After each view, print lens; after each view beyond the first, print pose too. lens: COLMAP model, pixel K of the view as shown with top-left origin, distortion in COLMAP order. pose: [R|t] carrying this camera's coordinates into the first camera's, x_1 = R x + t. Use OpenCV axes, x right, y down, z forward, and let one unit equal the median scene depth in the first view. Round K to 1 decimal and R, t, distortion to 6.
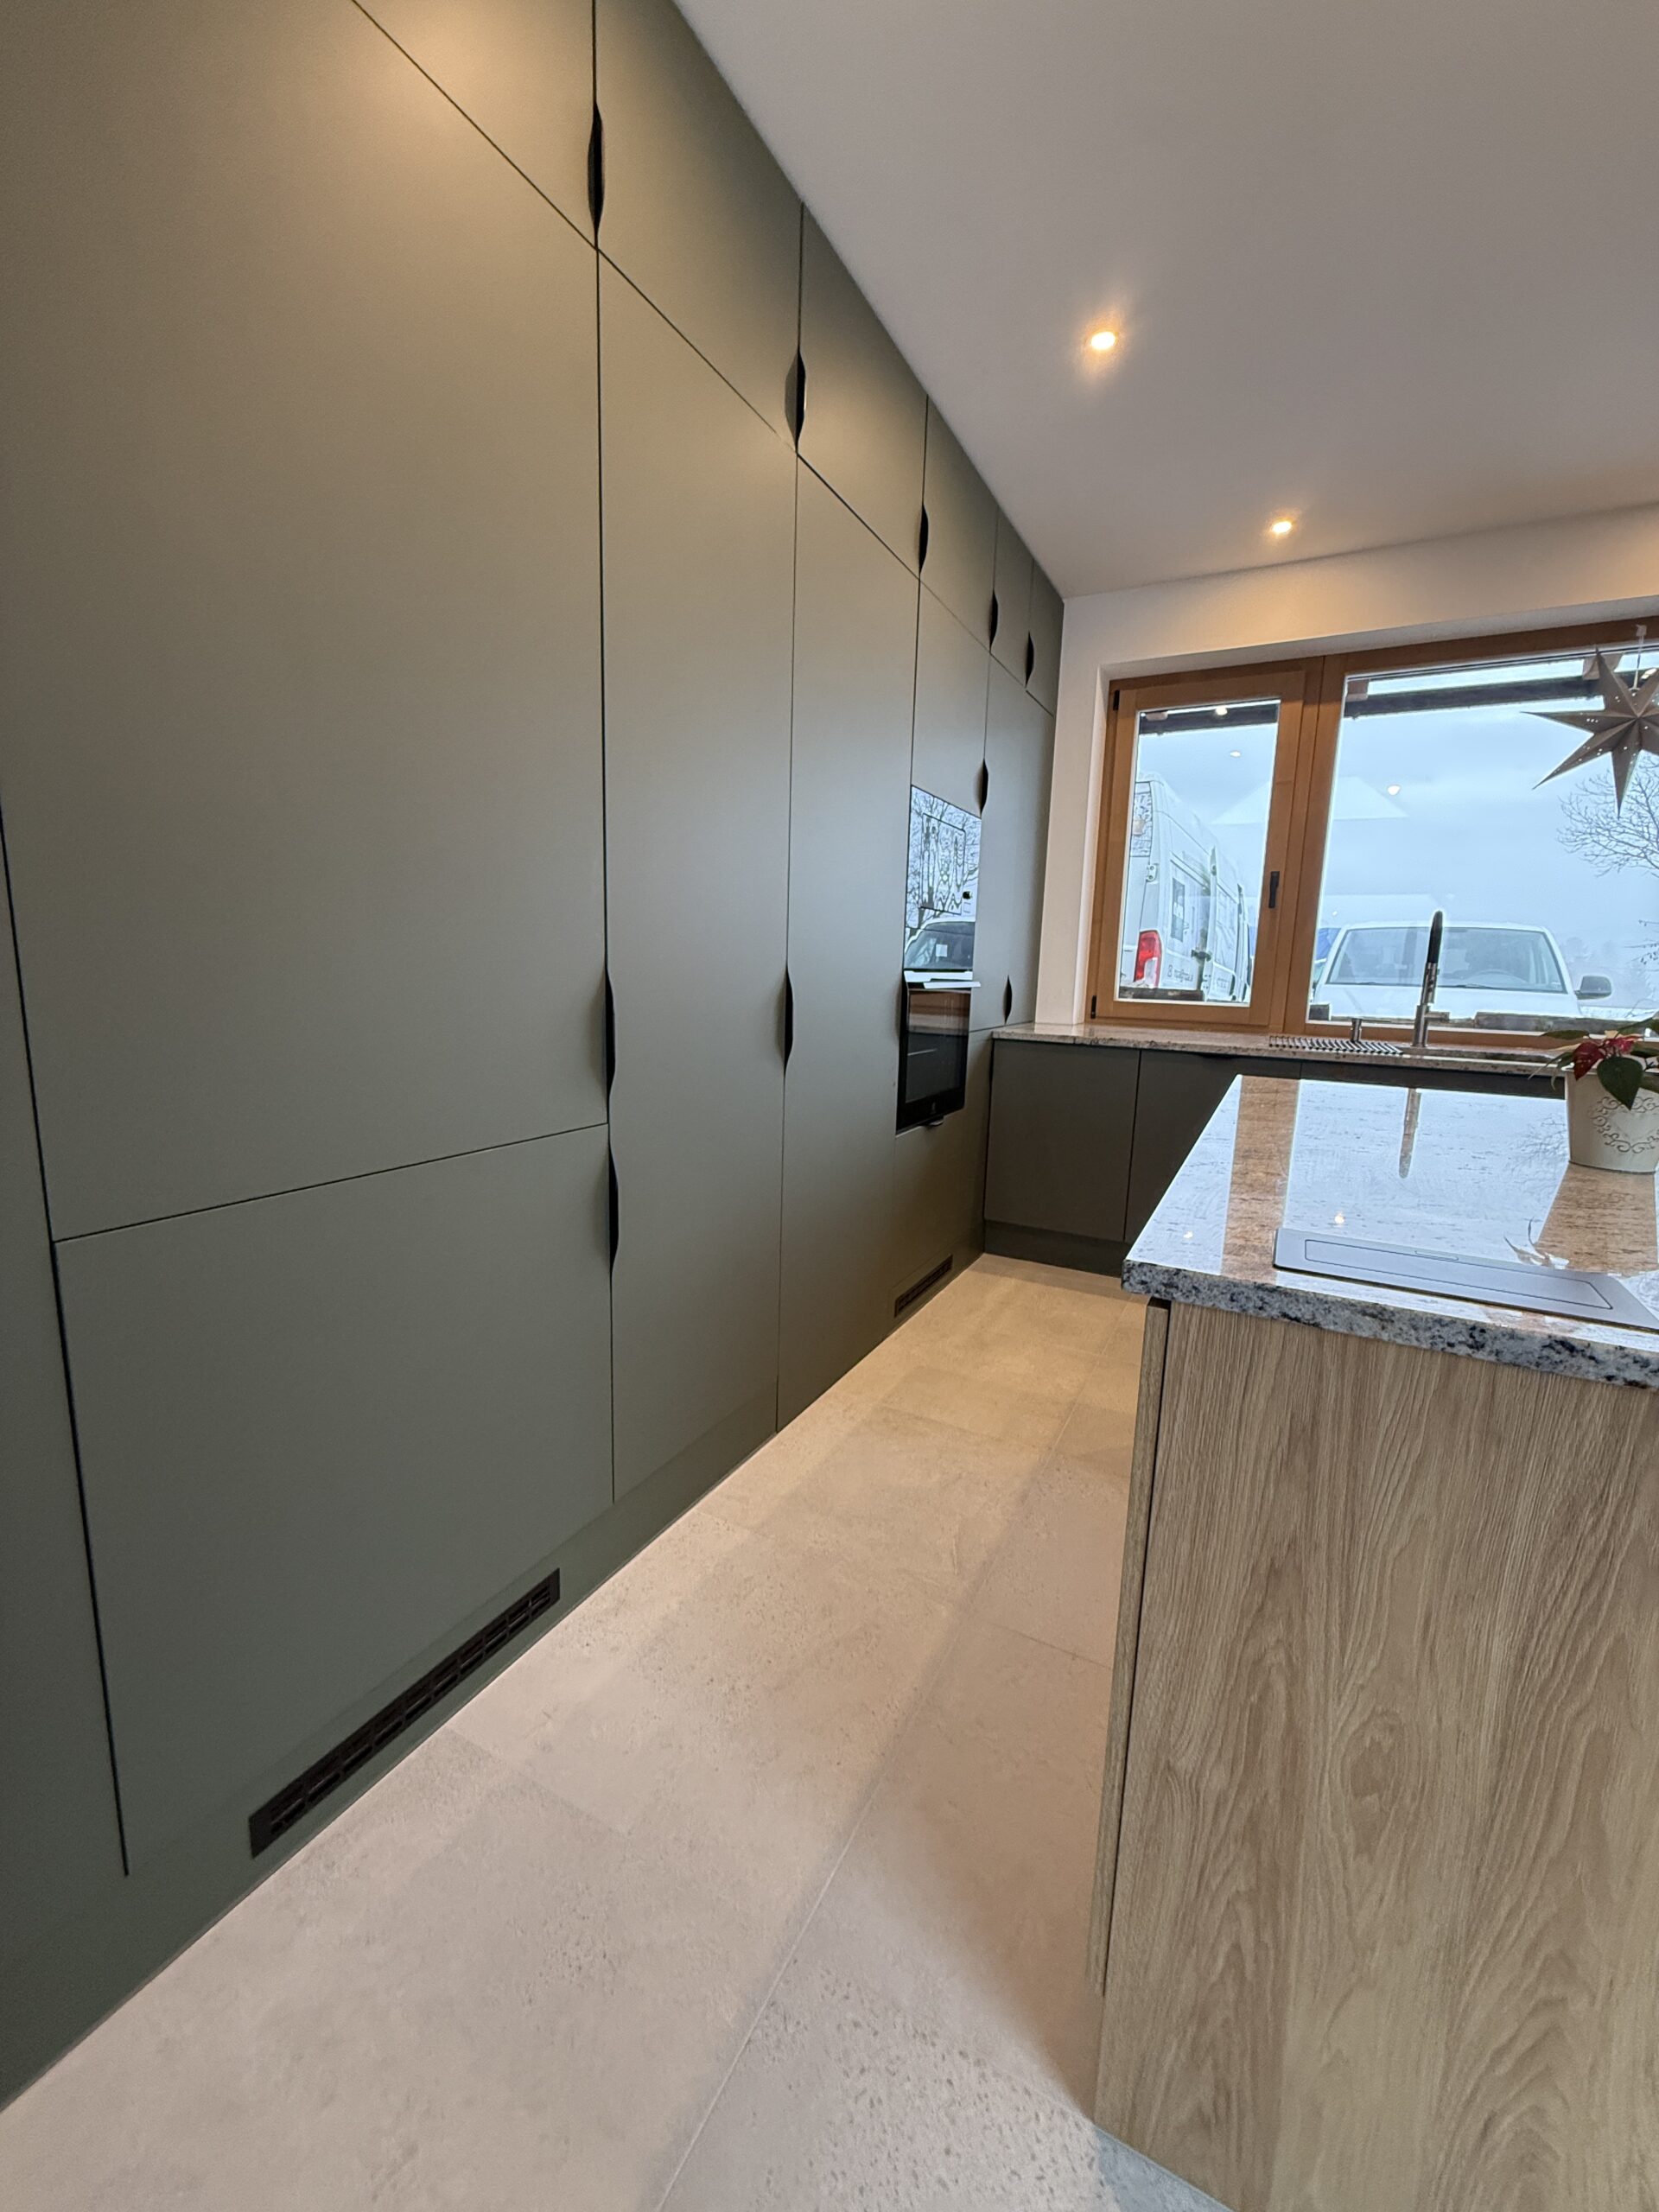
lens RADIAL K [[875.1, 0, 830.7], [0, 875.1, 1100.8], [0, 0, 1]] dist [-0.001519, 0.000361]
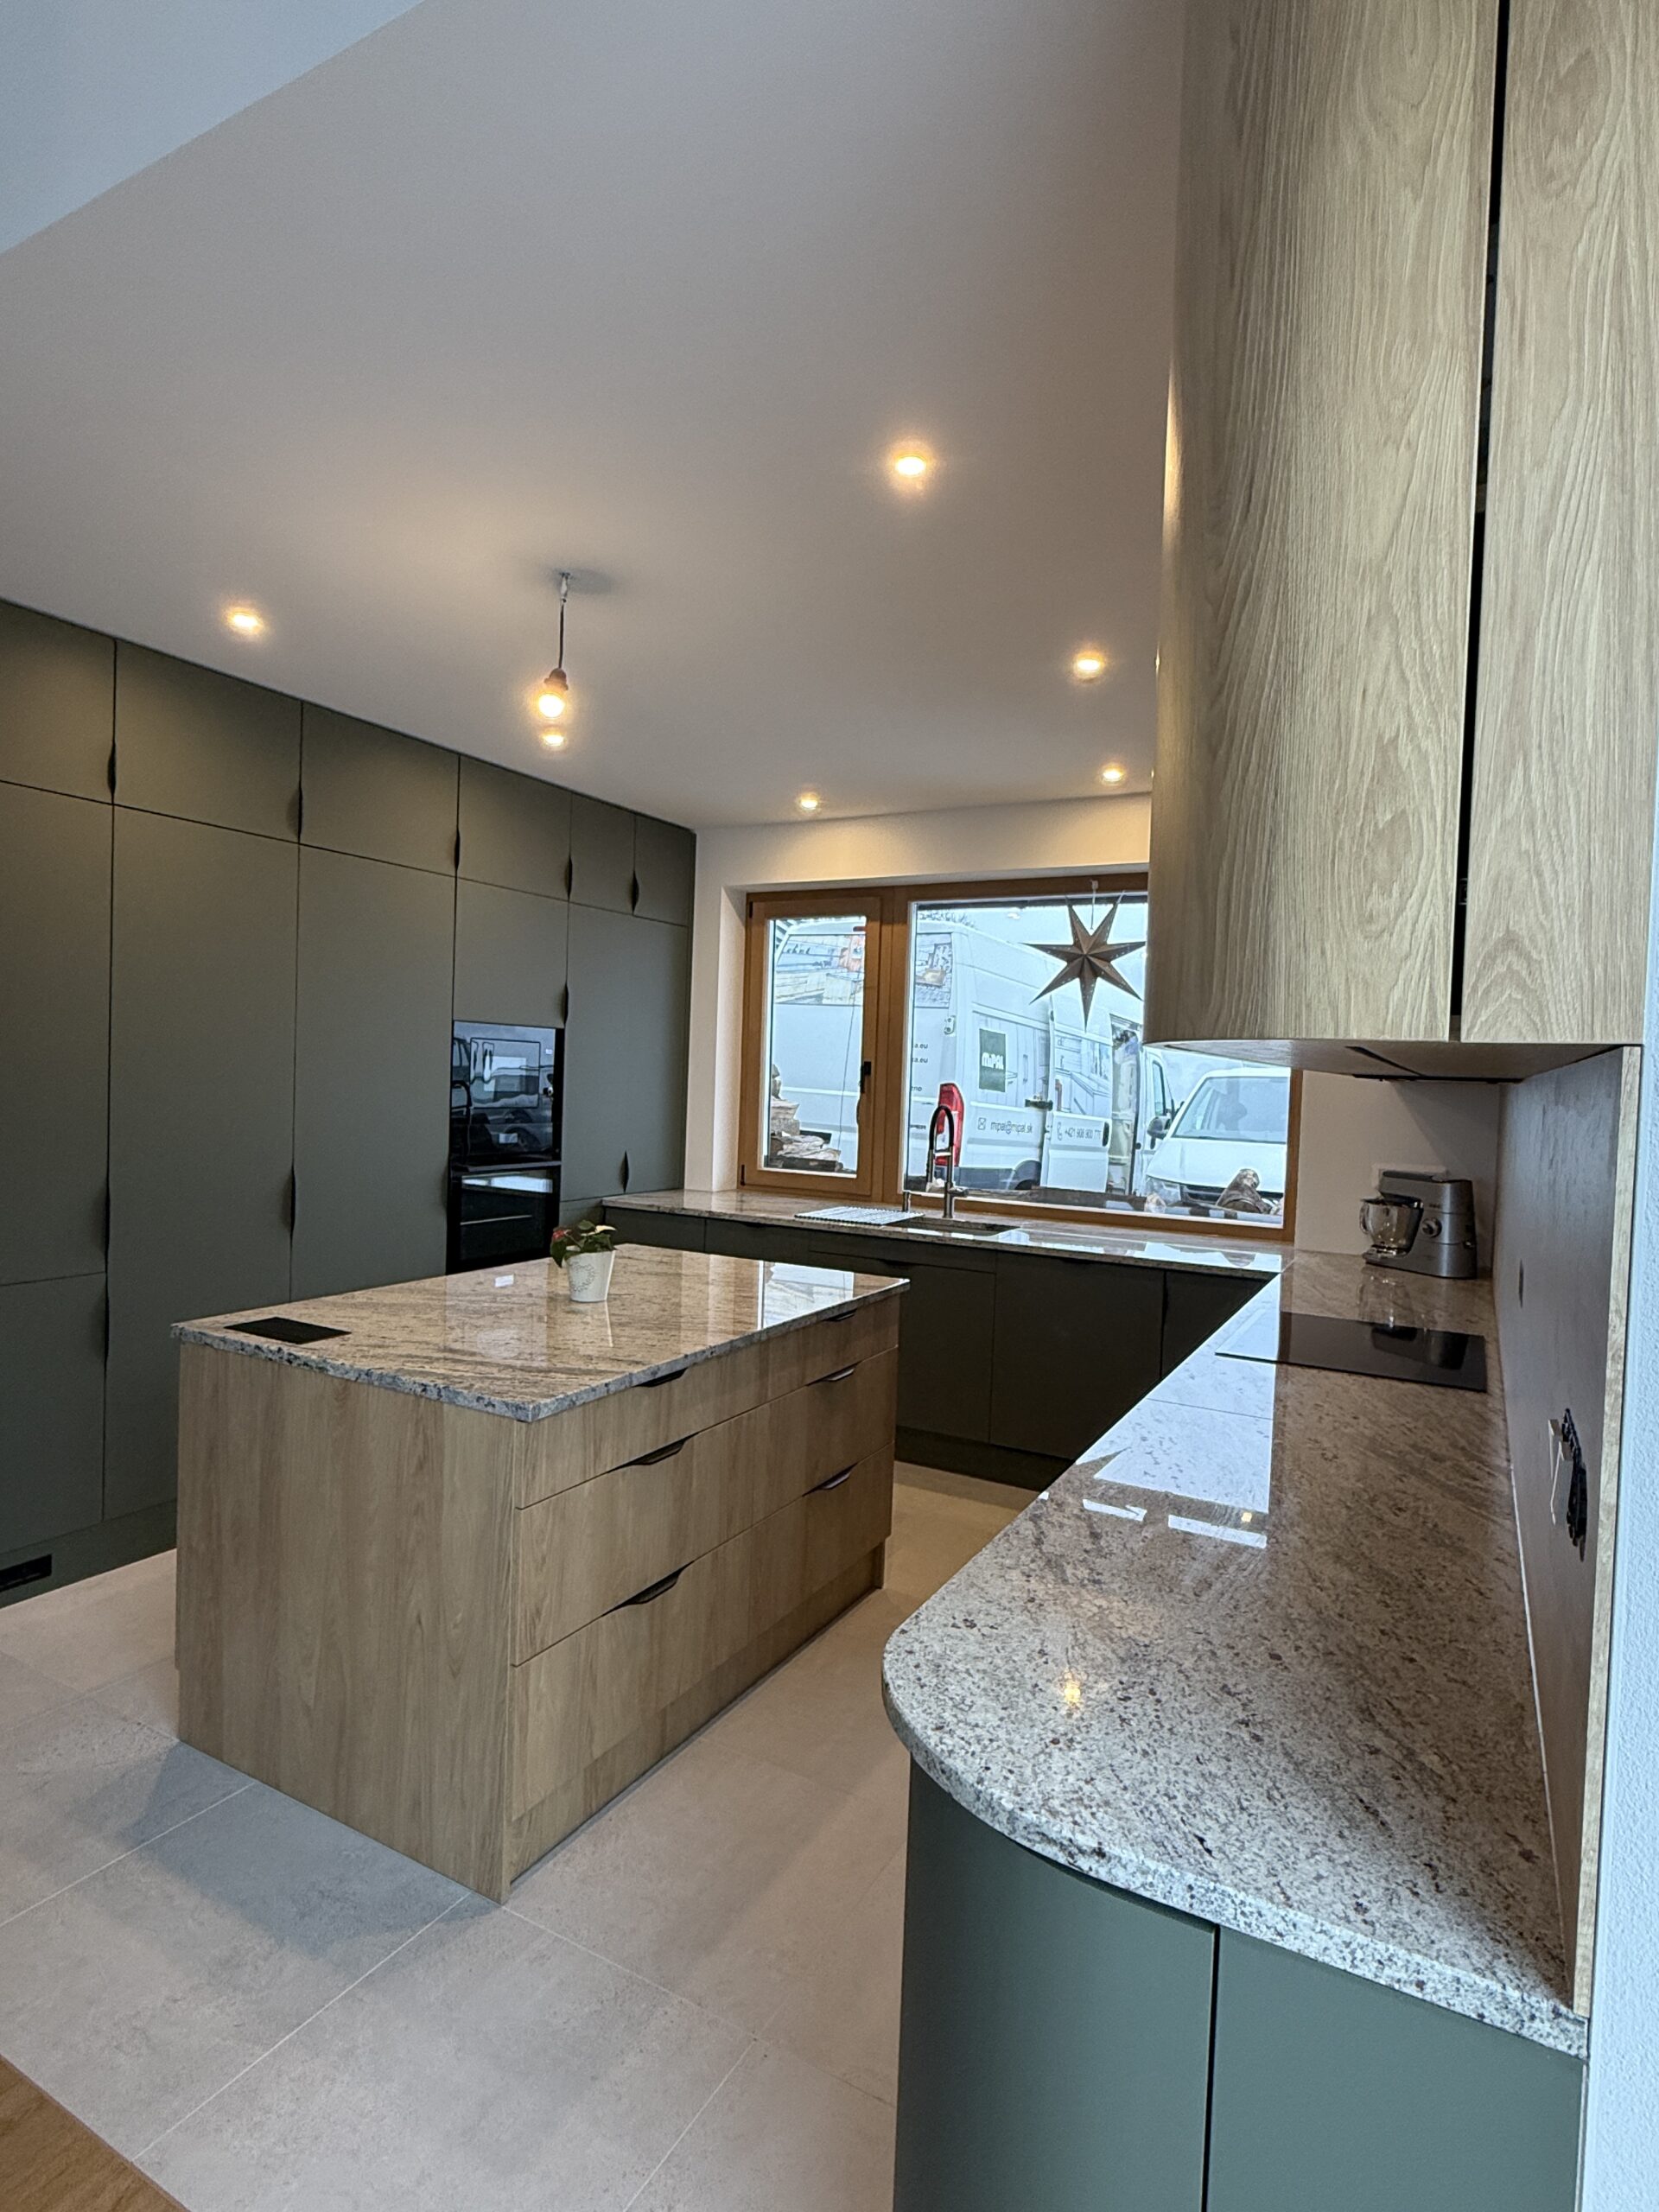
lens RADIAL K [[1162.6, 0, 834.6], [0, 1162.6, 1106.3], [0, 0, 1]] dist [0.000630, -0.000139]
pose [[0.999857, 0.007221, -0.015298, 0.632688], [-0.009141, 0.991545, -0.129440, -0.007240], [0.014234, 0.129562, 0.991469, -0.655692]]
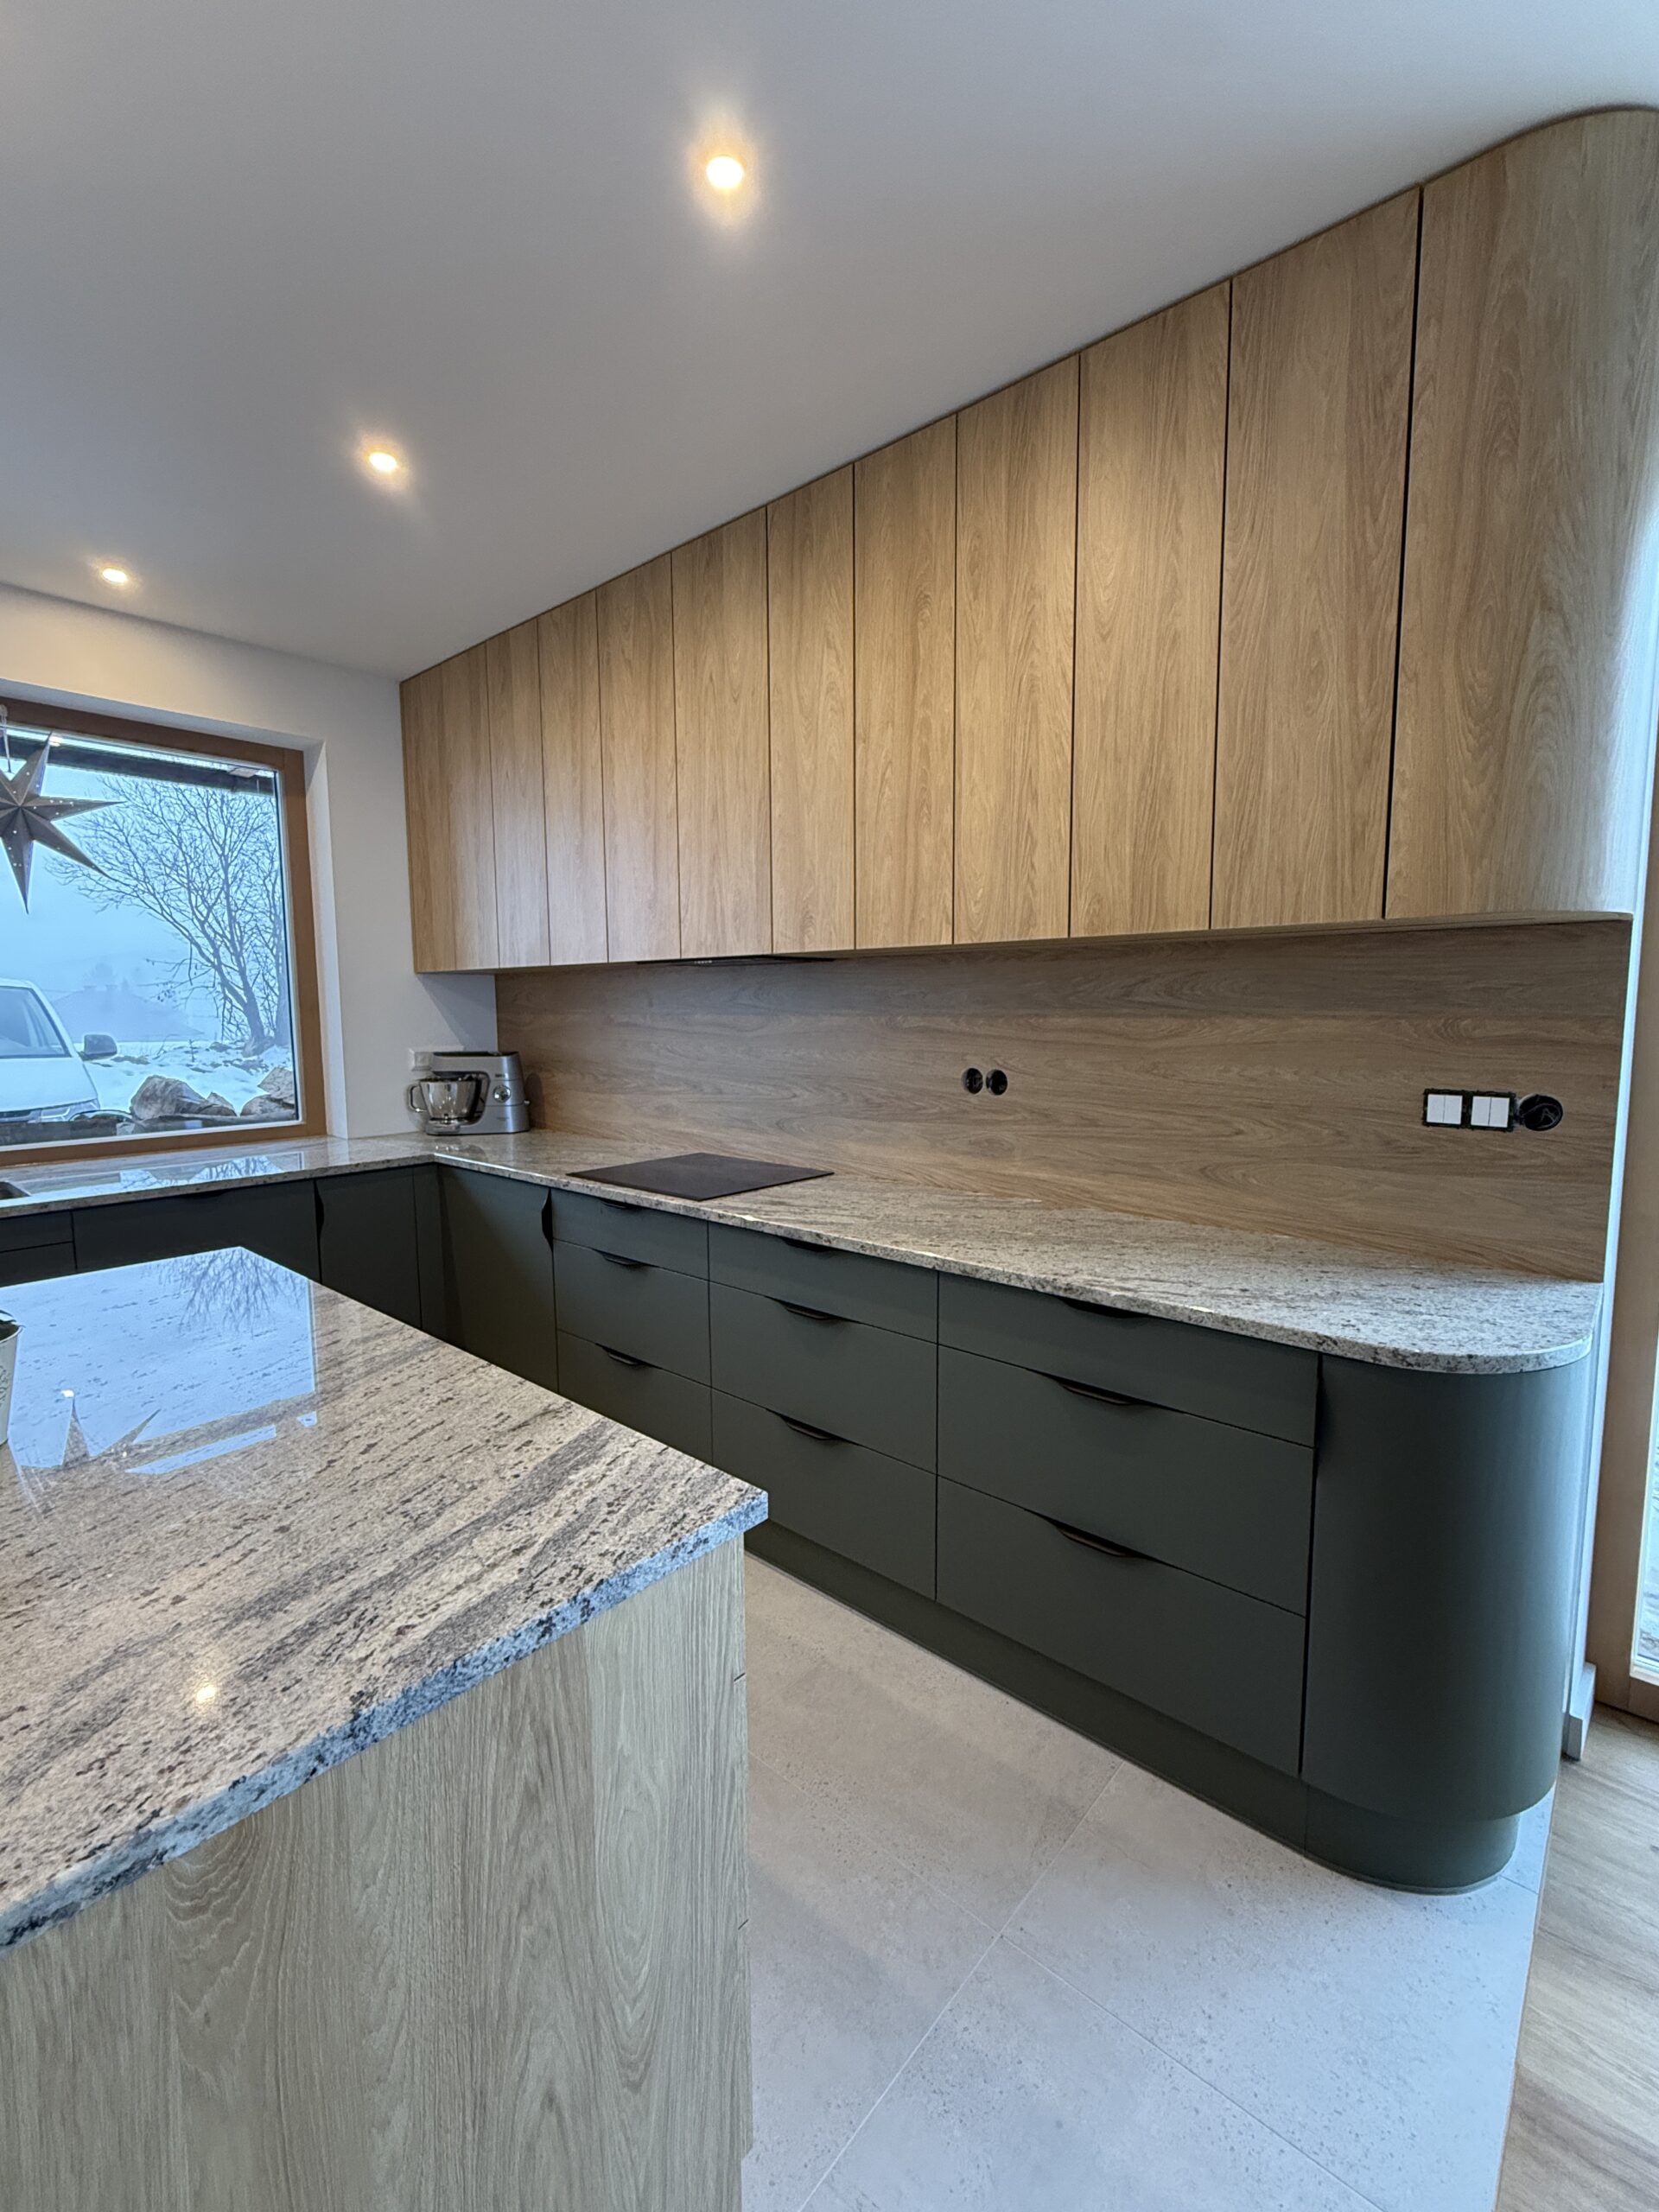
lens RADIAL K [[954.5, 0, 829.5], [0, 954.5, 1106.0], [0, 0, 1]] dist [-0.000624, -0.000198]
pose [[0.227859, -0.132401, 0.964650, 0.107213], [0.166301, 0.981447, 0.095424, -0.085301], [-0.959387, 0.138679, 0.245650, -0.030719]]
